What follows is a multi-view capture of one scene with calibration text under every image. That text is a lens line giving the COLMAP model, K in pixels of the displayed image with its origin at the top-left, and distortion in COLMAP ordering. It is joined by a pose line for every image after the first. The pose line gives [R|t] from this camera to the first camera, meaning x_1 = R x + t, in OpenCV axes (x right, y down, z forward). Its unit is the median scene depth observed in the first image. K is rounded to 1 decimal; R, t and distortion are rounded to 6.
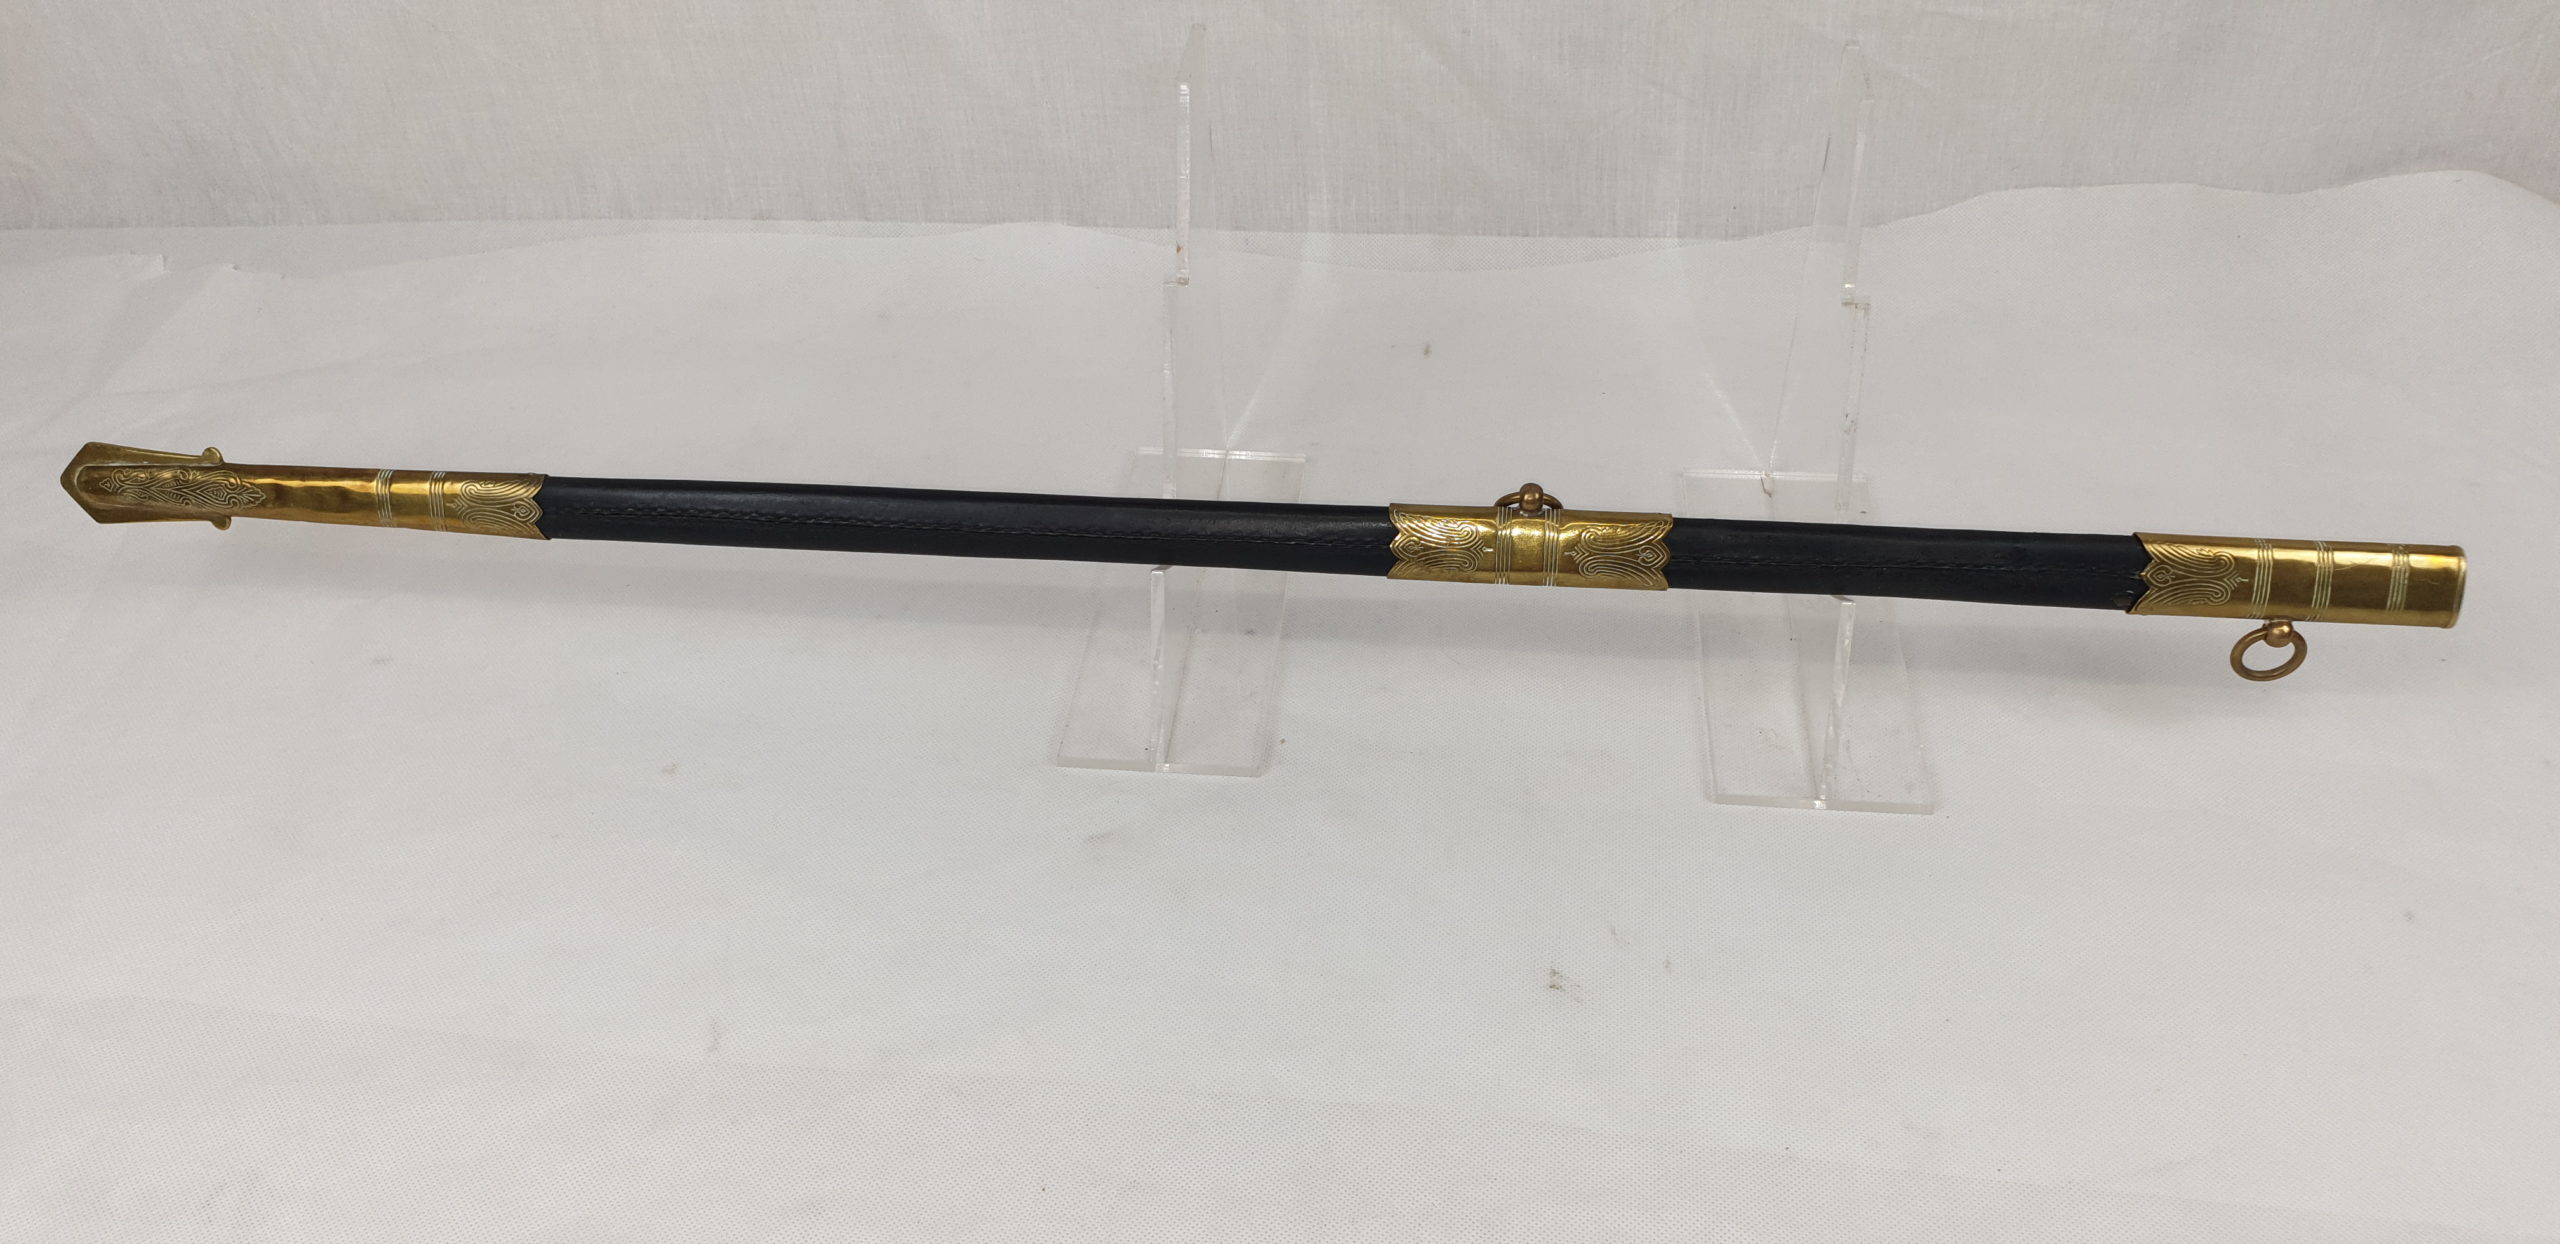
lens RADIAL K [[1980.0, 0, 1326.7], [0, 1980.0, 637.2], [0, 0, 1]] dist [0.003180, -0.003194]
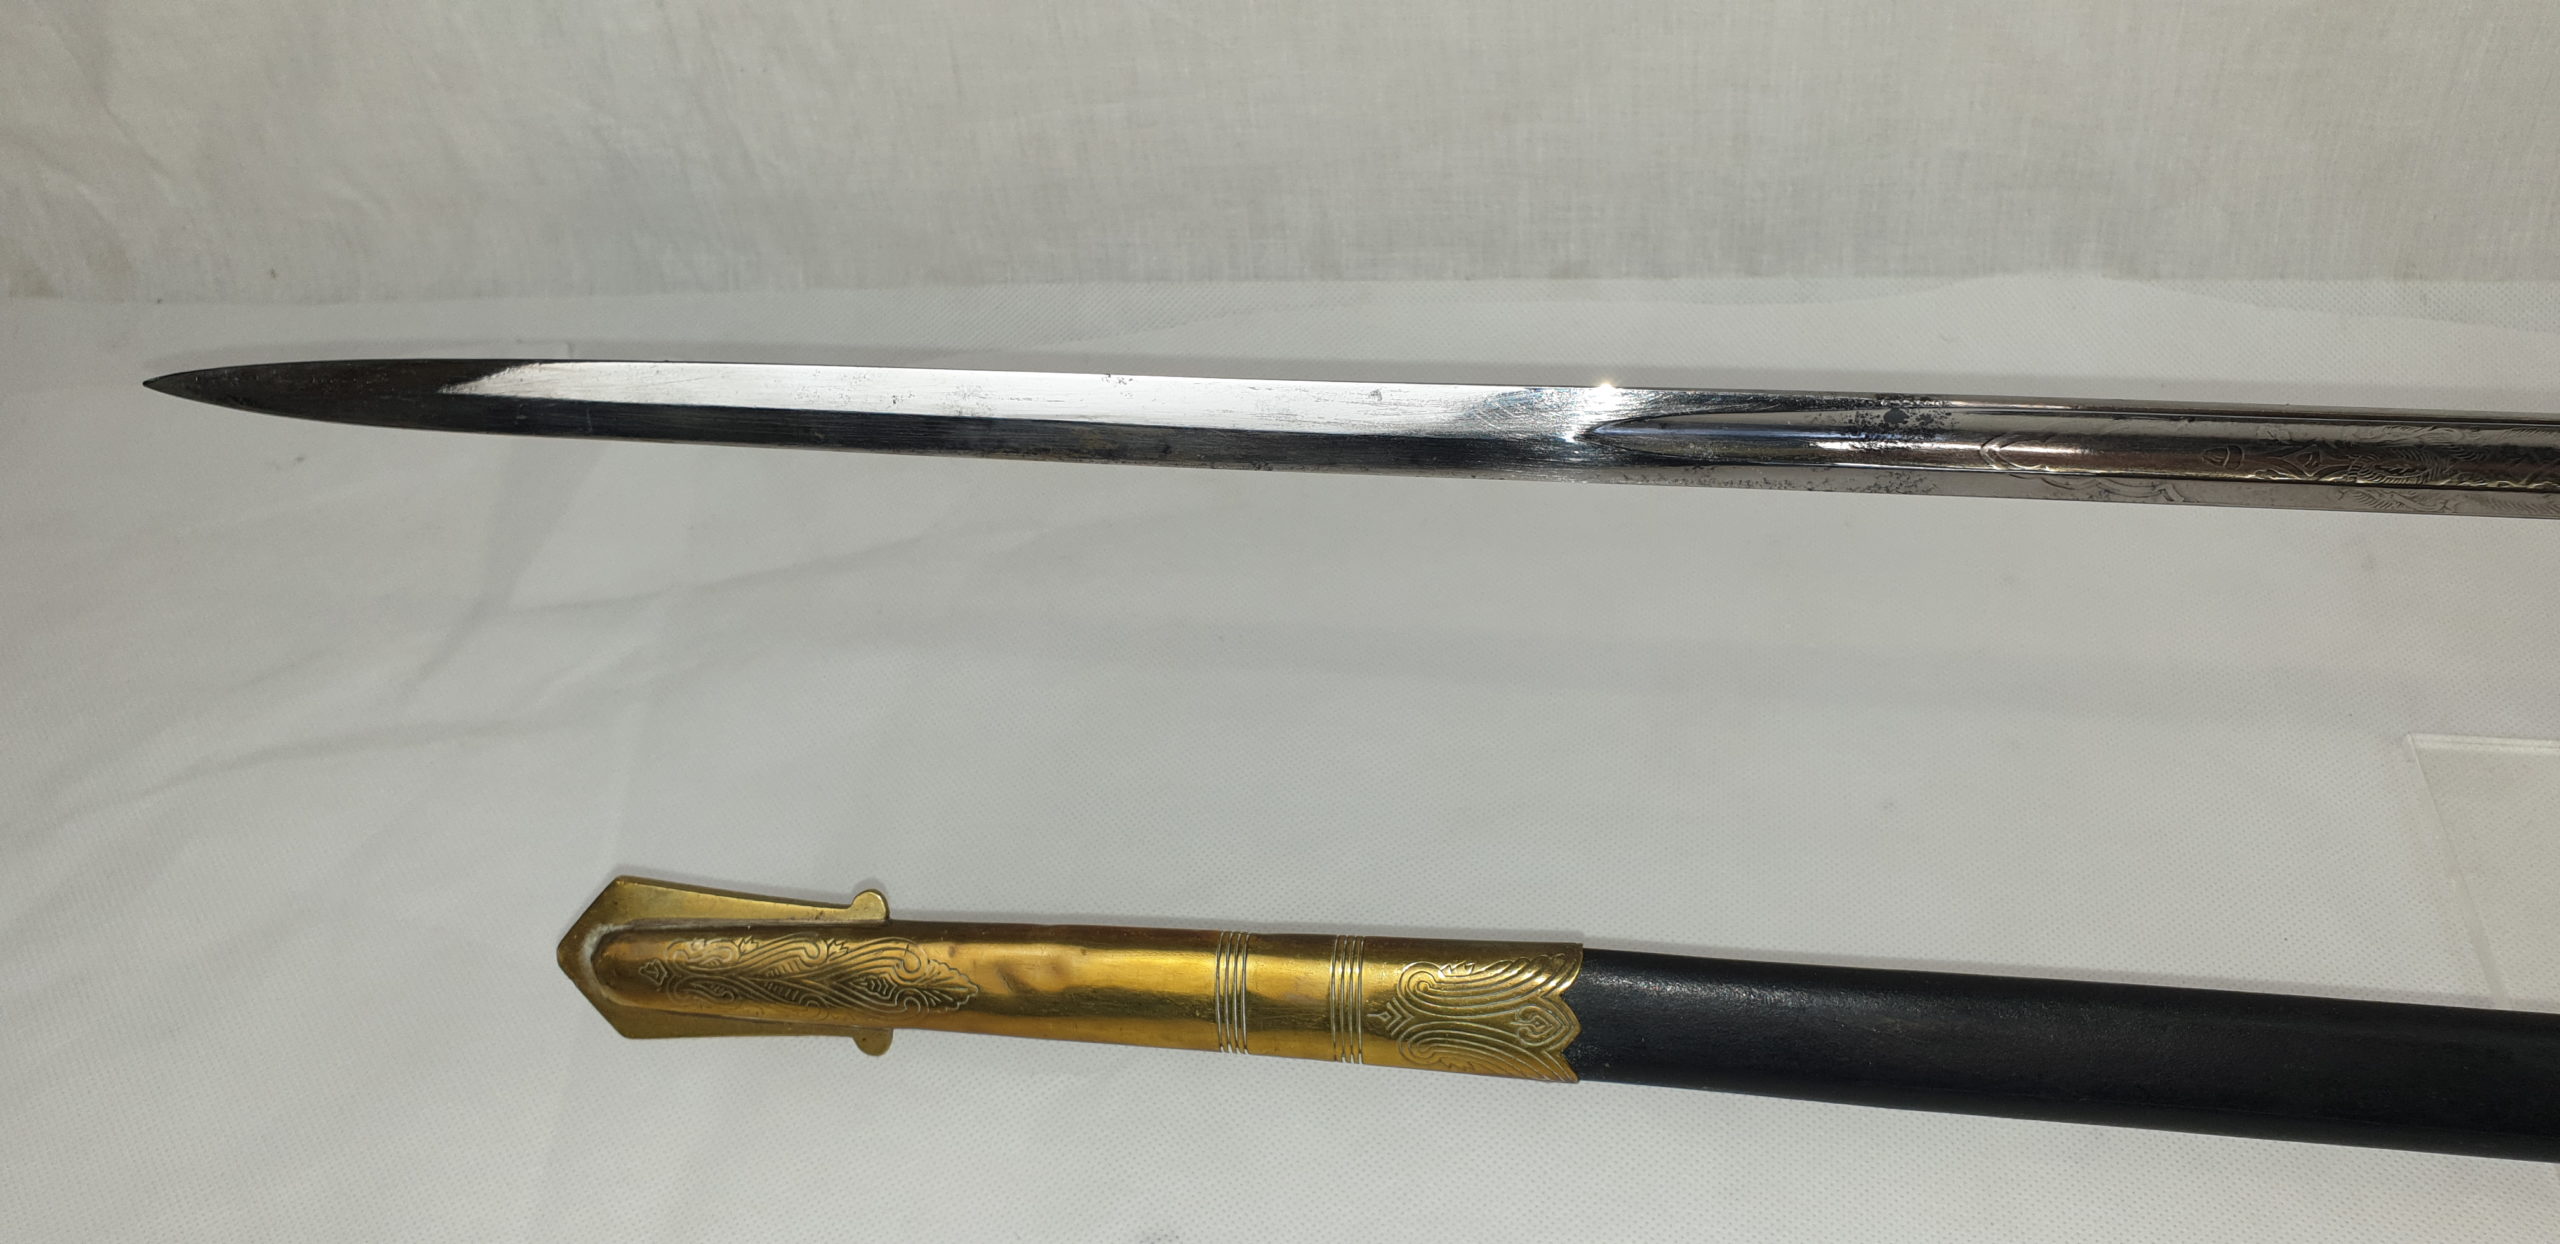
lens RADIAL K [[1980.0, 0, 1249.9], [0, 1980.0, 591.0], [0, 0, 1]] dist [0.003180, -0.003194]
pose [[0.997097, -0.001224, -0.076128, -0.335547], [0.004255, 0.999204, 0.039674, -0.142158], [0.076019, -0.039883, 0.996308, 0.409098]]
